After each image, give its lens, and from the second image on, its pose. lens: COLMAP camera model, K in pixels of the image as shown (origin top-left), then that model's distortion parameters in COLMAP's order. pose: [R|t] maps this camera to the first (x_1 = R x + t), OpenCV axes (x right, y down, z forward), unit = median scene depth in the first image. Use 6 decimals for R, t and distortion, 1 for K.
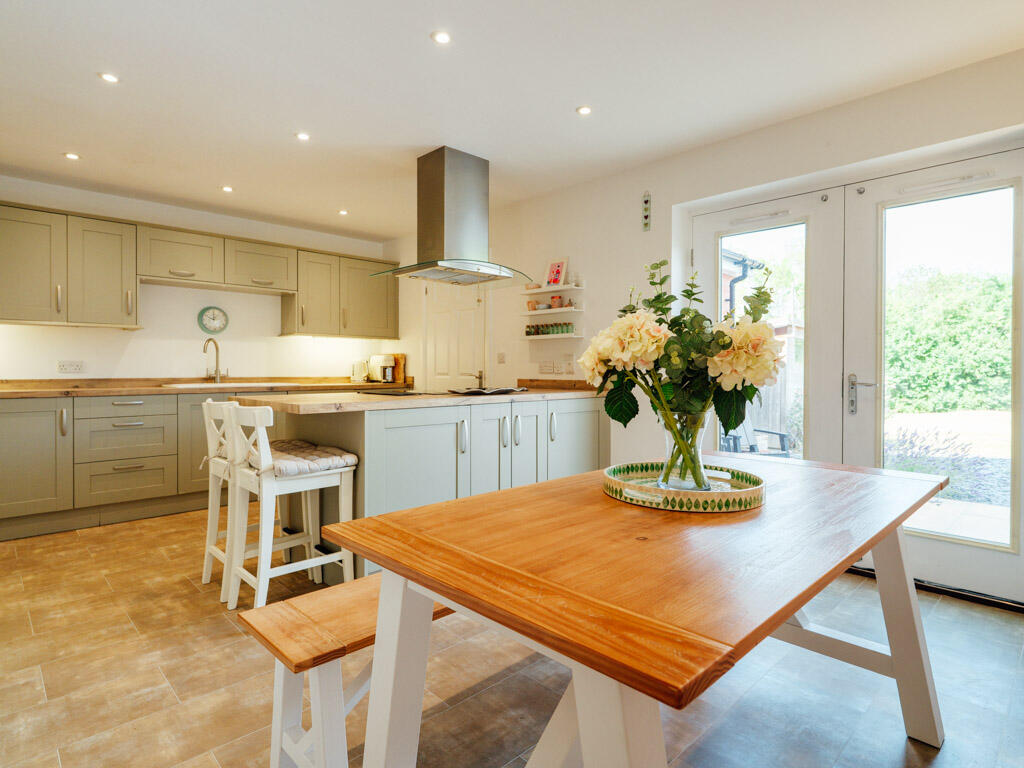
lens RADIAL K [[553.5, 0, 512.0], [0, 553.5, 378.7], [0, 0, 1]] dist [-0.000114, -0.000468]
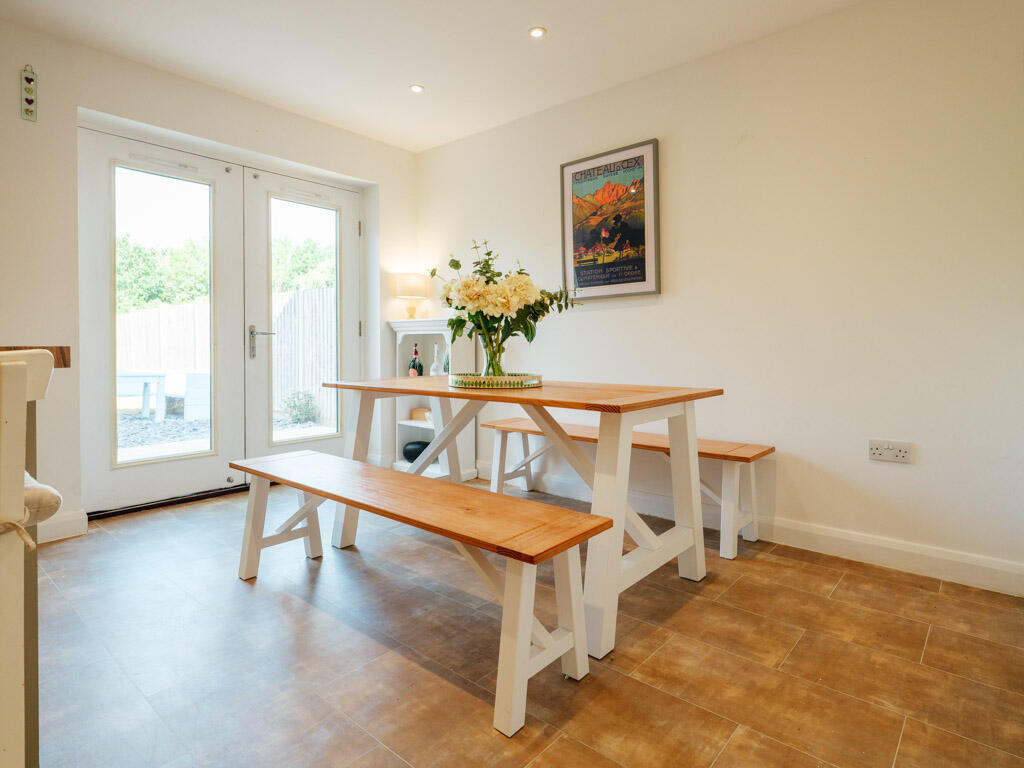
lens RADIAL K [[567.1, 0, 520.6], [0, 567.1, 351.9], [0, 0, 1]] dist [0.004922, -0.000045]
pose [[-0.099461, -0.015942, 0.994914, -0.489121], [0.018844, 0.999662, 0.017902, 0.028291], [-0.994863, 0.020529, -0.099127, 0.386321]]
